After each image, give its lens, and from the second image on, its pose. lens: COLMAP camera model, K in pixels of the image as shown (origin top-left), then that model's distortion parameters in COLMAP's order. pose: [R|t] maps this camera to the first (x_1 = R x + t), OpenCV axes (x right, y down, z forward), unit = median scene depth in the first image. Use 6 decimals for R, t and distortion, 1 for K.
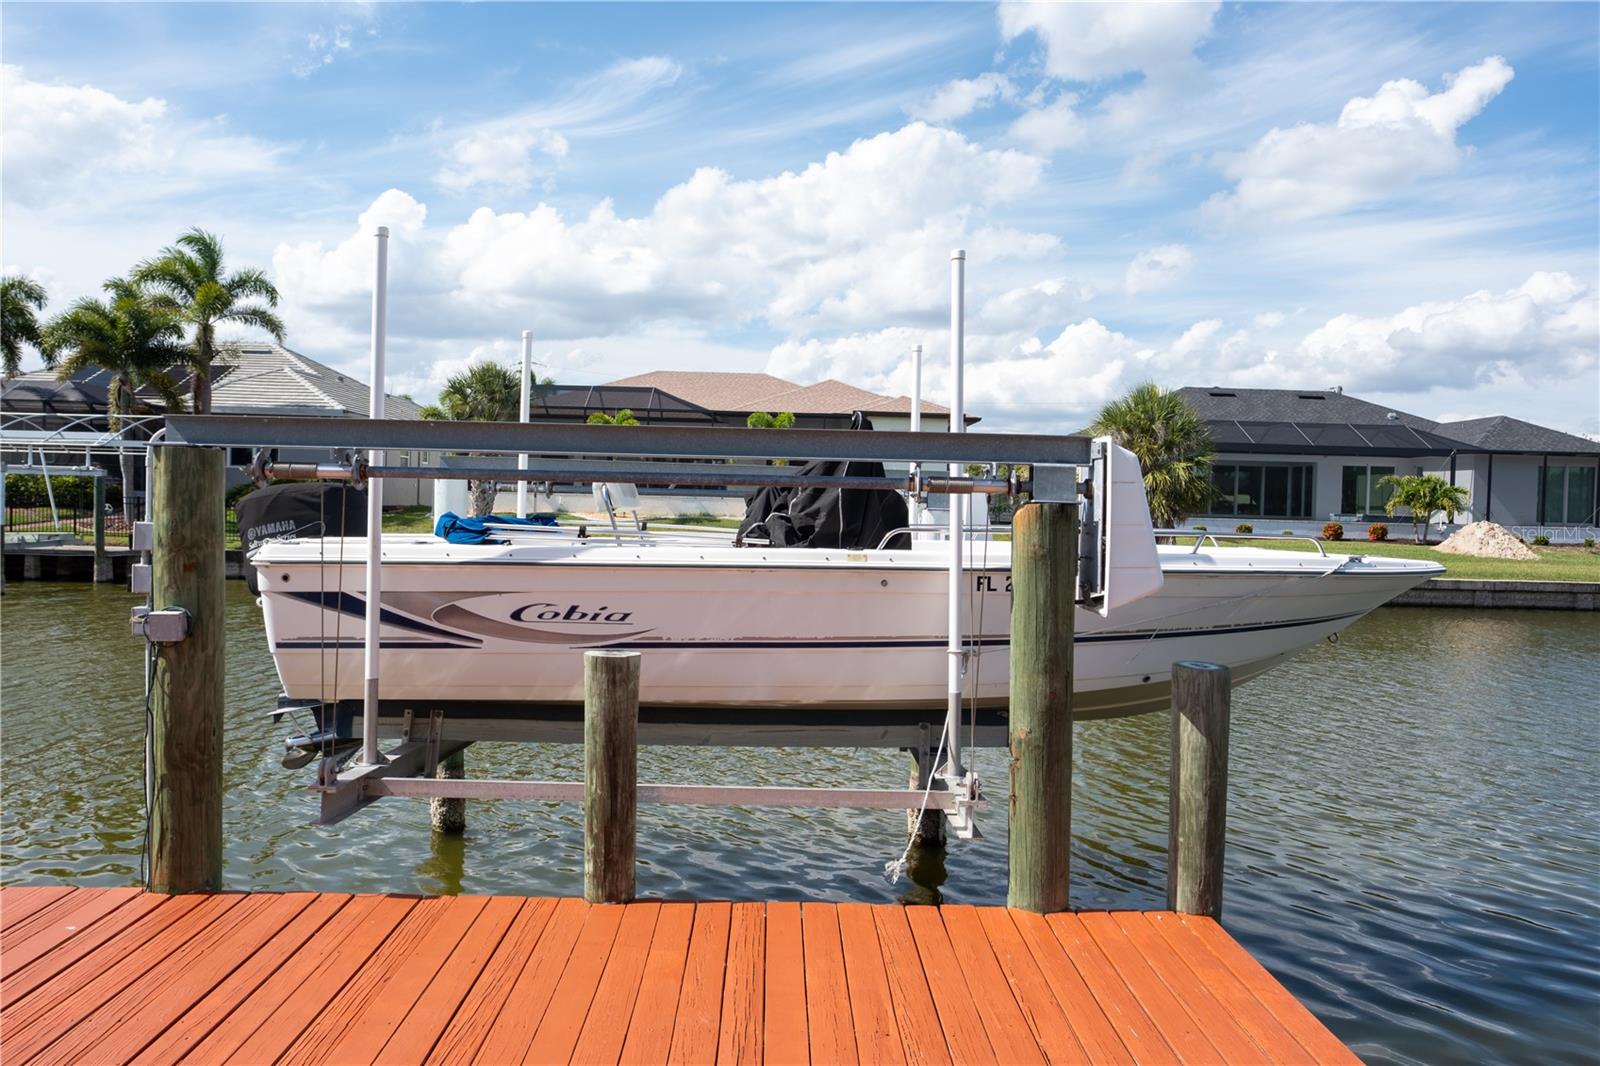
lens RADIAL K [[1120.2, 0, 800.0], [0, 1120.2, 533.0], [0, 0, 1]] dist [-0.003864, -0.000564]
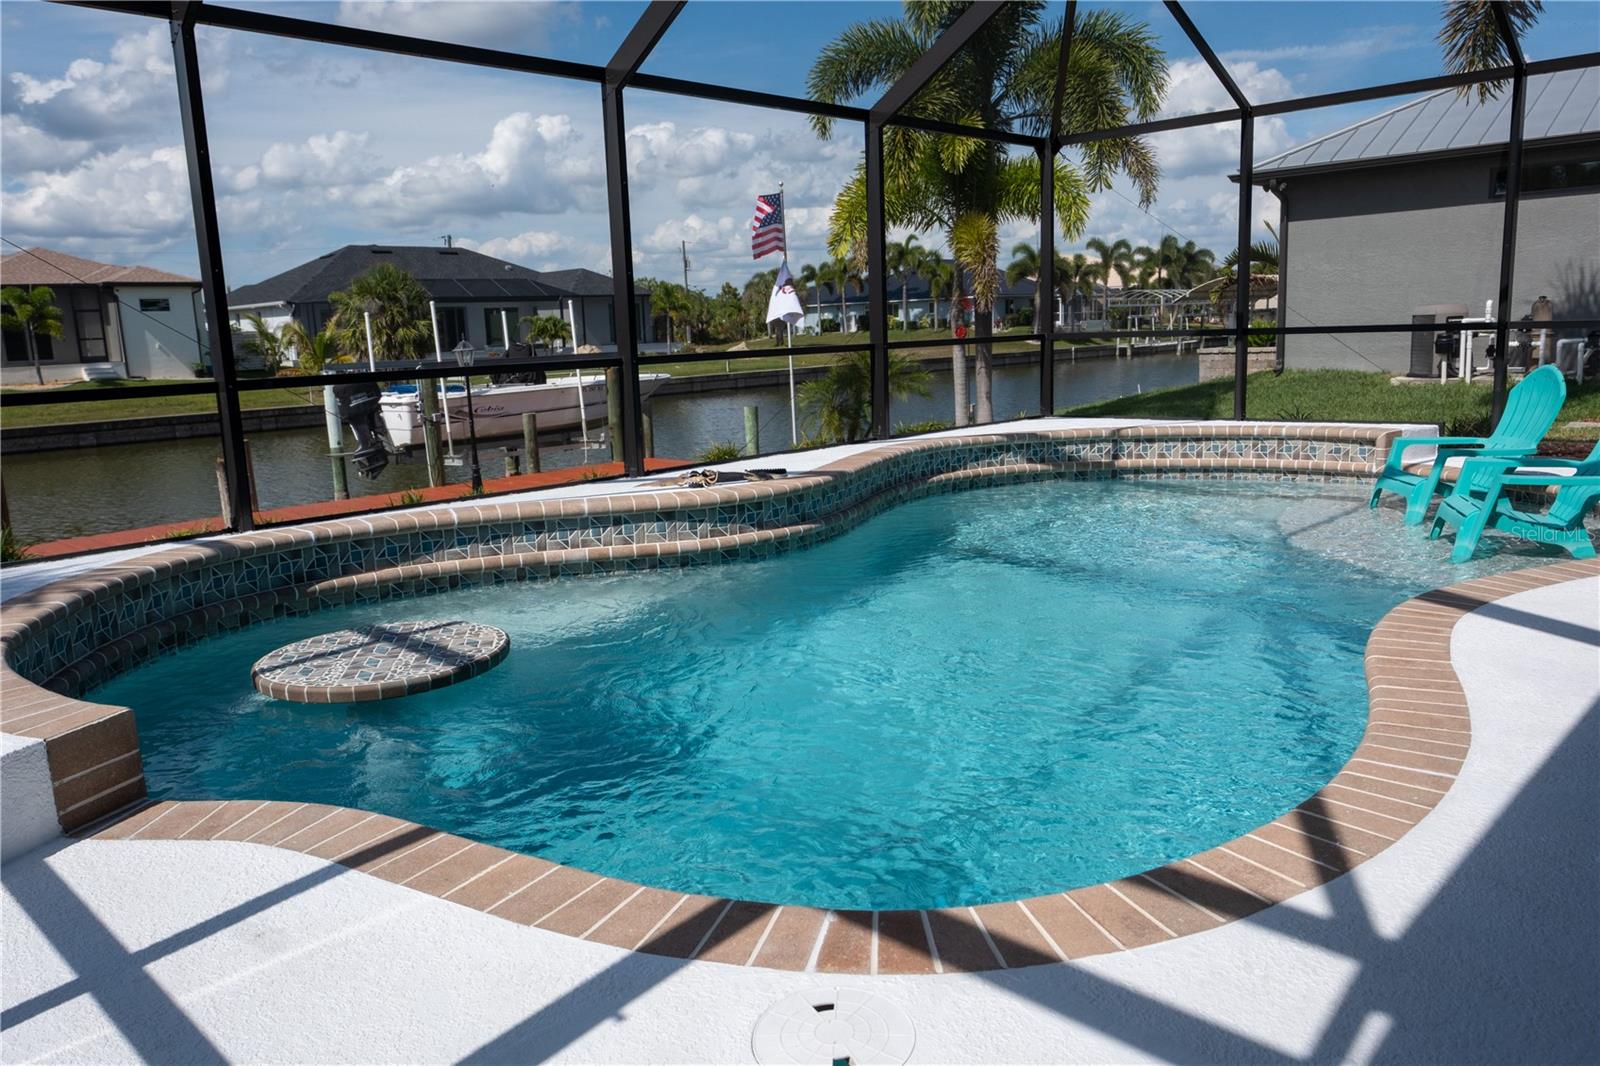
lens RADIAL K [[1166.2, 0, 800.0], [0, 1166.2, 533.0], [0, 0, 1]] dist [-0.009017, -0.000320]
pose [[0.713692, -0.175731, 0.678058, -0.364046], [0.075158, 0.981642, 0.175303, -0.020482], [-0.696416, -0.074151, 0.713797, -0.411323]]
